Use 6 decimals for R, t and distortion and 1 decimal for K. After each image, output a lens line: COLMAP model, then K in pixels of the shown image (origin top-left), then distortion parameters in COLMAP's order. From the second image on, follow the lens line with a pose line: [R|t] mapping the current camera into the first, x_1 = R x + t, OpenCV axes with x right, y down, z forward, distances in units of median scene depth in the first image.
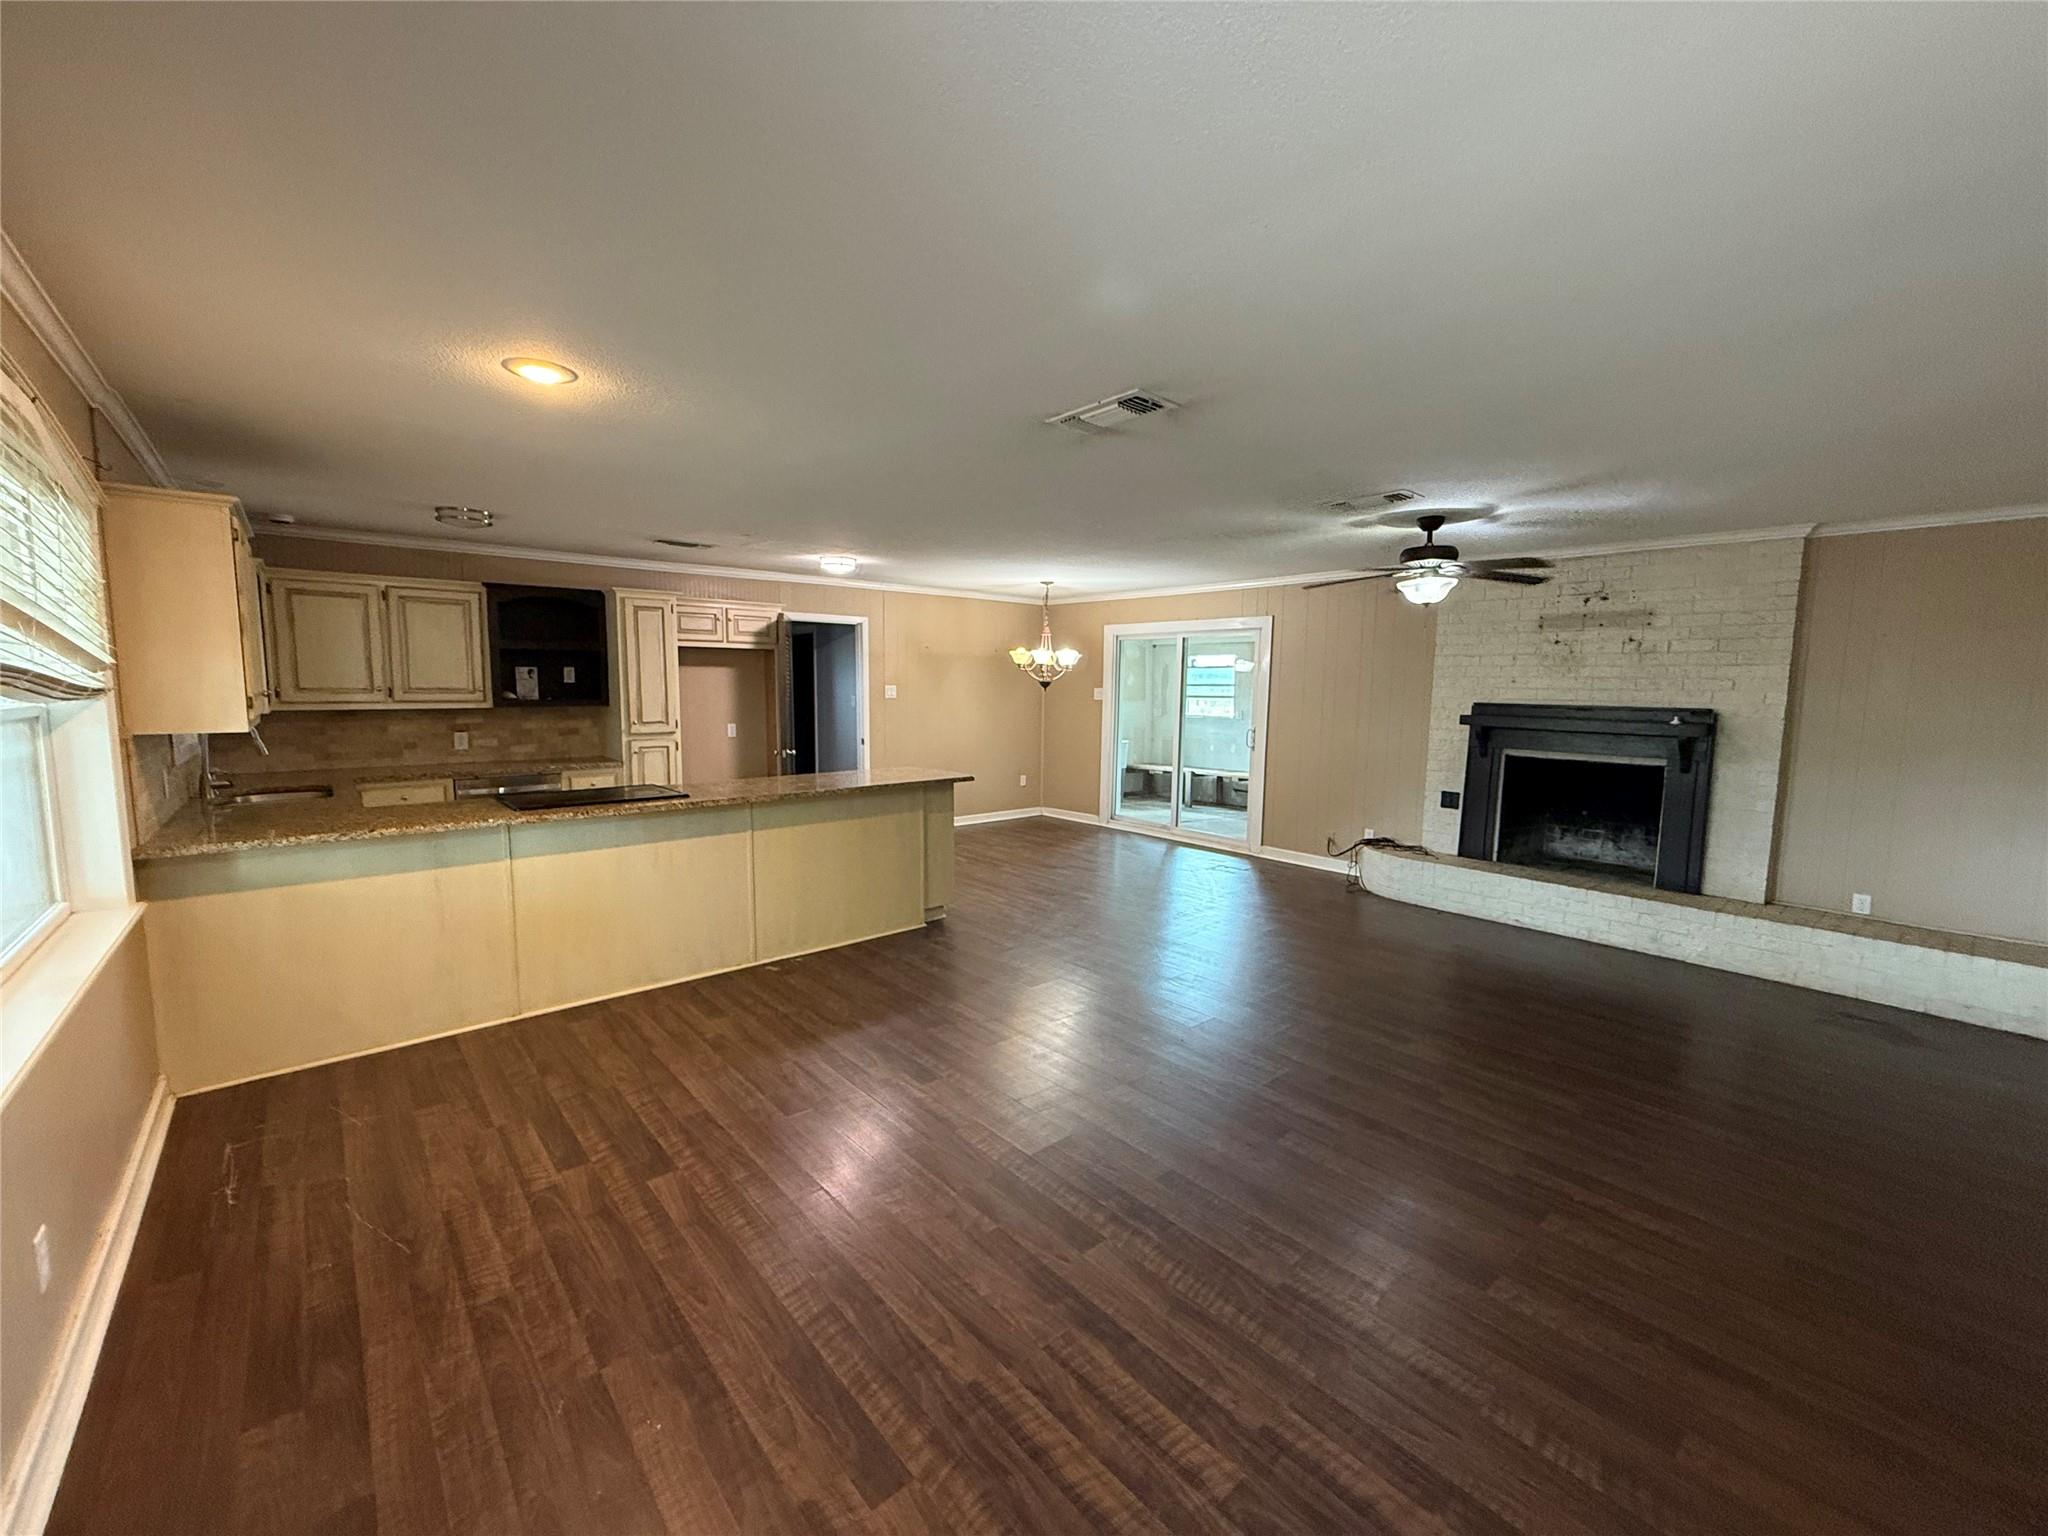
lens RADIAL K [[817.1, 0, 1020.2], [0, 817.1, 769.4], [0, 0, 1]] dist [0.001406, 0.000210]
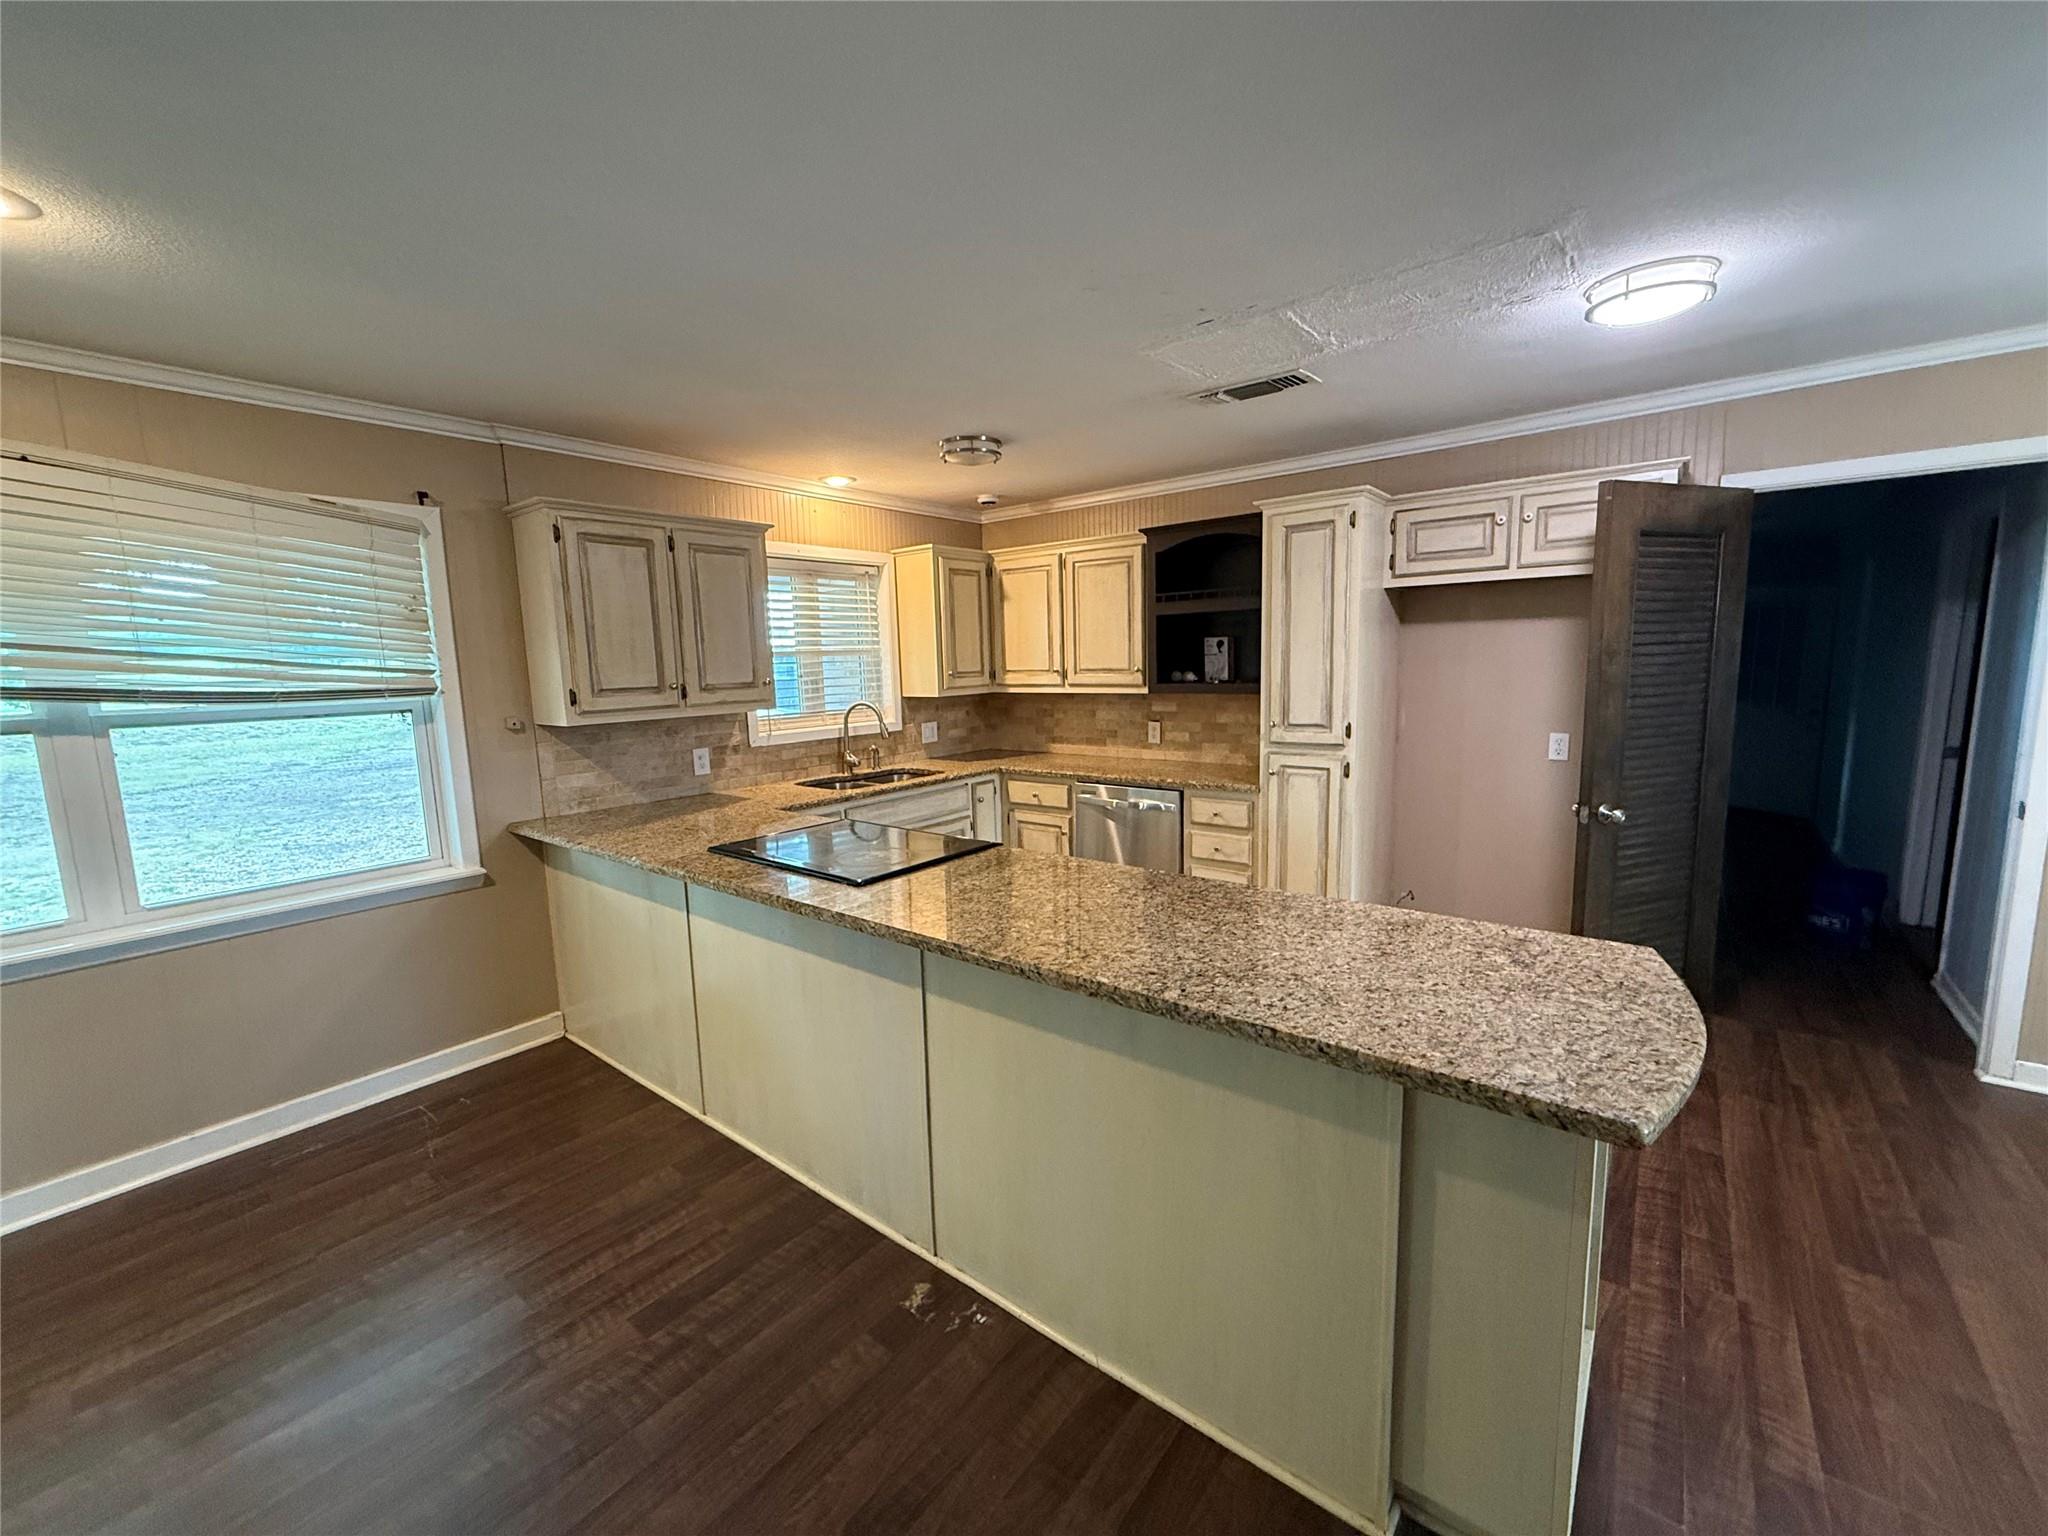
lens RADIAL K [[817.1, 0, 1018.0], [0, 817.1, 765.4], [0, 0, 1]] dist [0.001406, 0.000210]
pose [[0.174058, 0.118364, -0.977596, 0.089652], [-0.074686, 0.991477, 0.106748, -0.078333], [0.981899, 0.054432, 0.181415, 0.715072]]
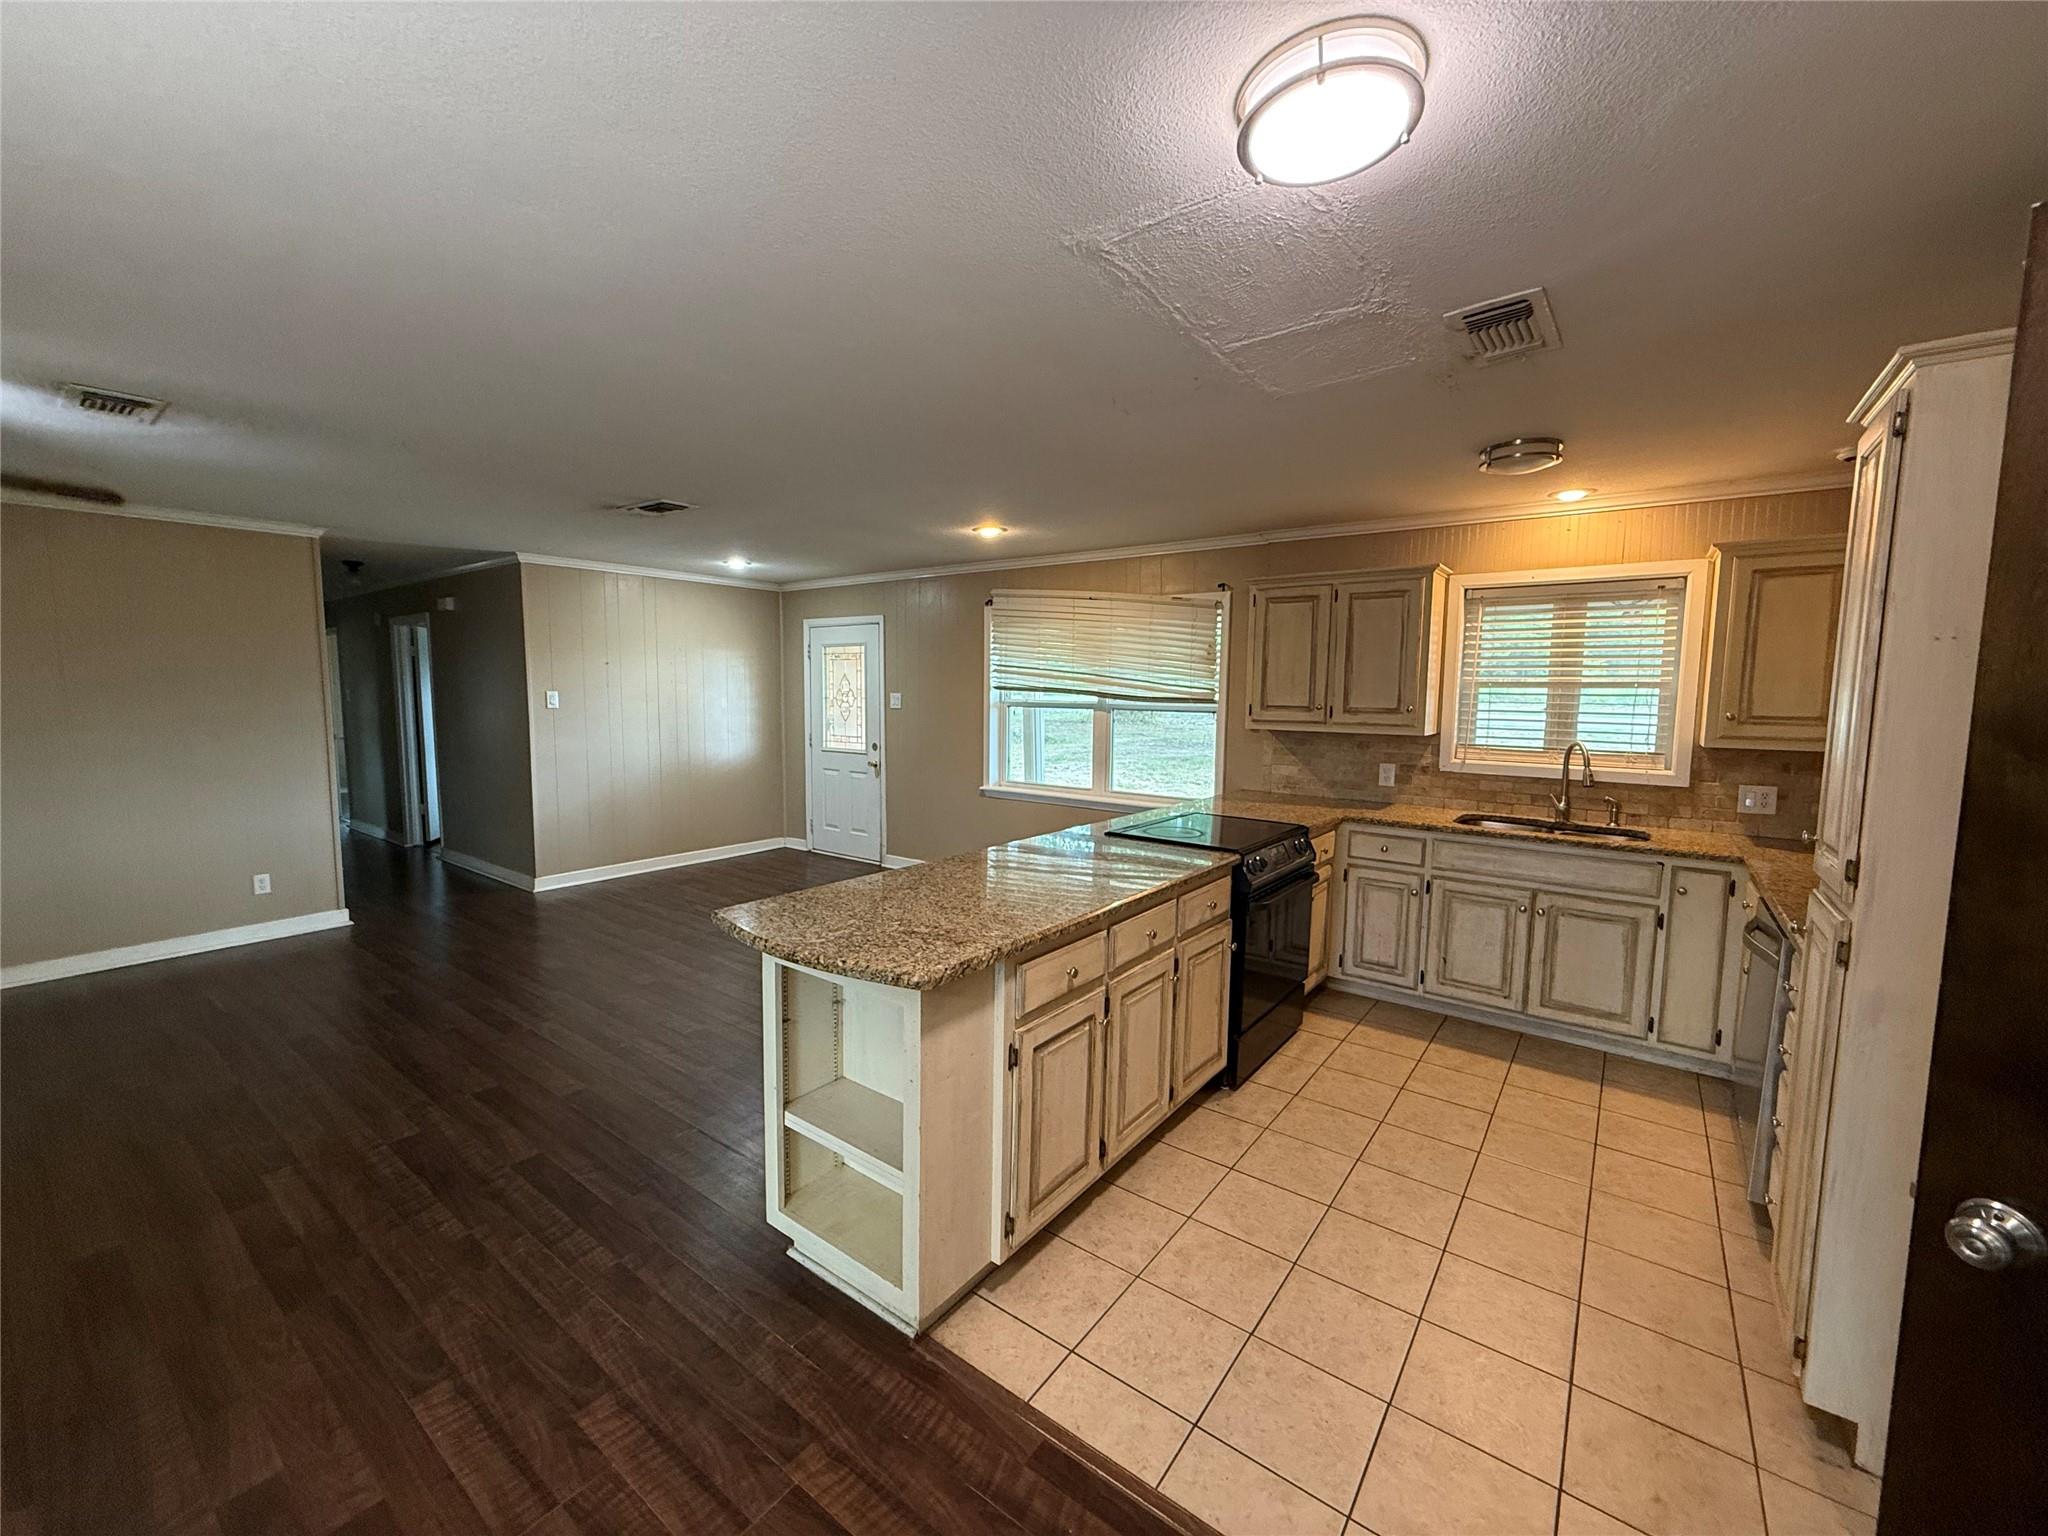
lens RADIAL K [[817.1, 0, 1020.4], [0, 817.1, 769.5], [0, 0, 1]] dist [0.001406, 0.000210]
pose [[-0.979205, 0.000979, -0.202870, -0.097148], [-0.040287, 0.979134, 0.199181, -0.132272], [0.198832, 0.203212, -0.958734, 1.218024]]
